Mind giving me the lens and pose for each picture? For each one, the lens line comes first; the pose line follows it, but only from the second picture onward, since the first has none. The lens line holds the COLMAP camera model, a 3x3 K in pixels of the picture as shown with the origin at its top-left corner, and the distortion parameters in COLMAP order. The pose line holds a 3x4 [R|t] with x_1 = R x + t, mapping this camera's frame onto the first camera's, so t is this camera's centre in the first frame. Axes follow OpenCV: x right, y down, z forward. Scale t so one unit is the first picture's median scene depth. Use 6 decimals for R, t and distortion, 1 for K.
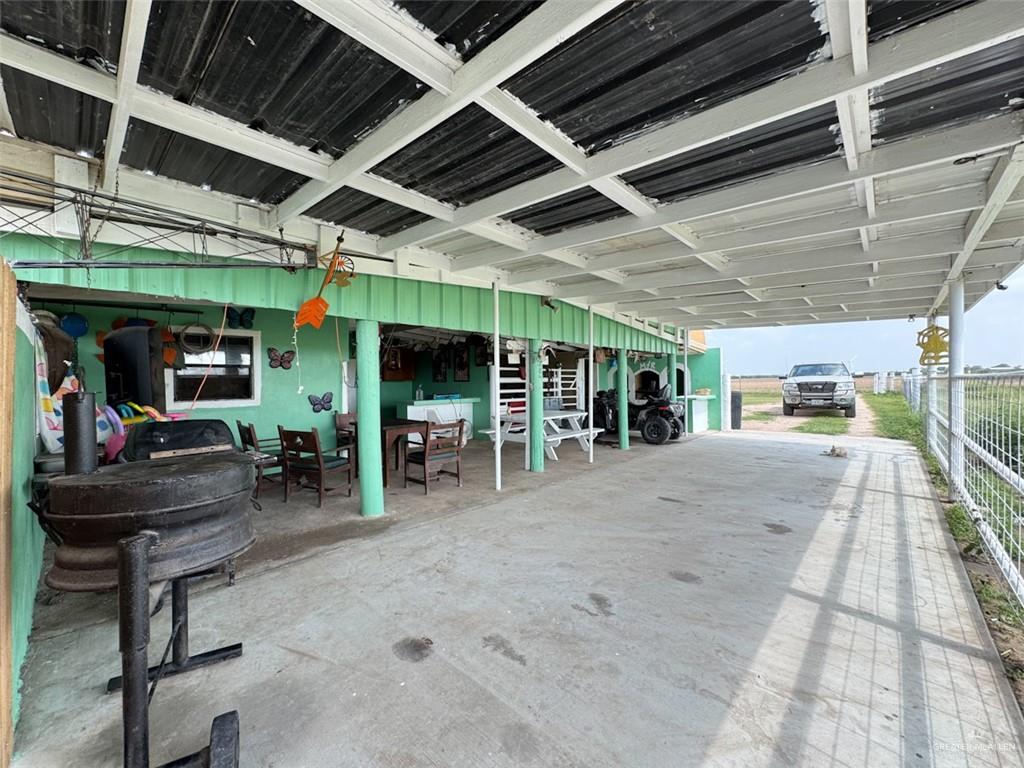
lens RADIAL K [[416.4, 0, 512.0], [0, 416.4, 384.0], [0, 0, 1]] dist [-0.000454, -0.000016]
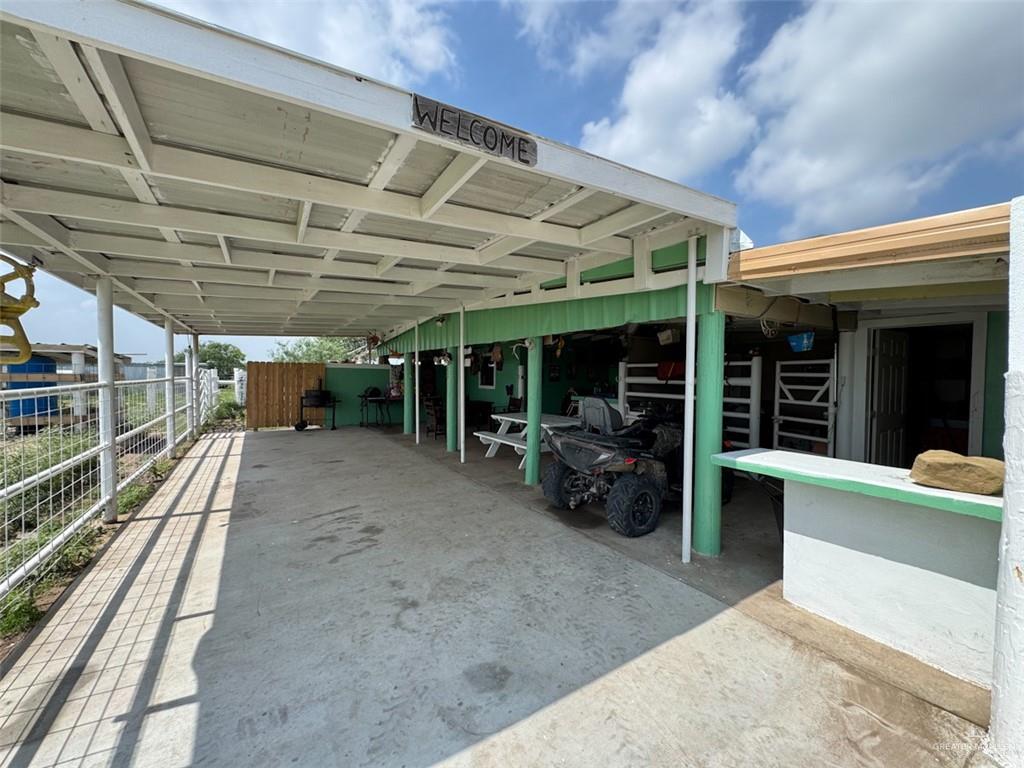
lens RADIAL K [[416.4, 0, 512.0], [0, 416.4, 384.0], [0, 0, 1]] dist [-0.000454, -0.000016]
pose [[-0.256288, 0.042225, -0.965678, 0.927204], [0.006574, 0.999098, 0.041942, -0.042519], [0.966578, 0.004401, -0.256335, 1.185486]]
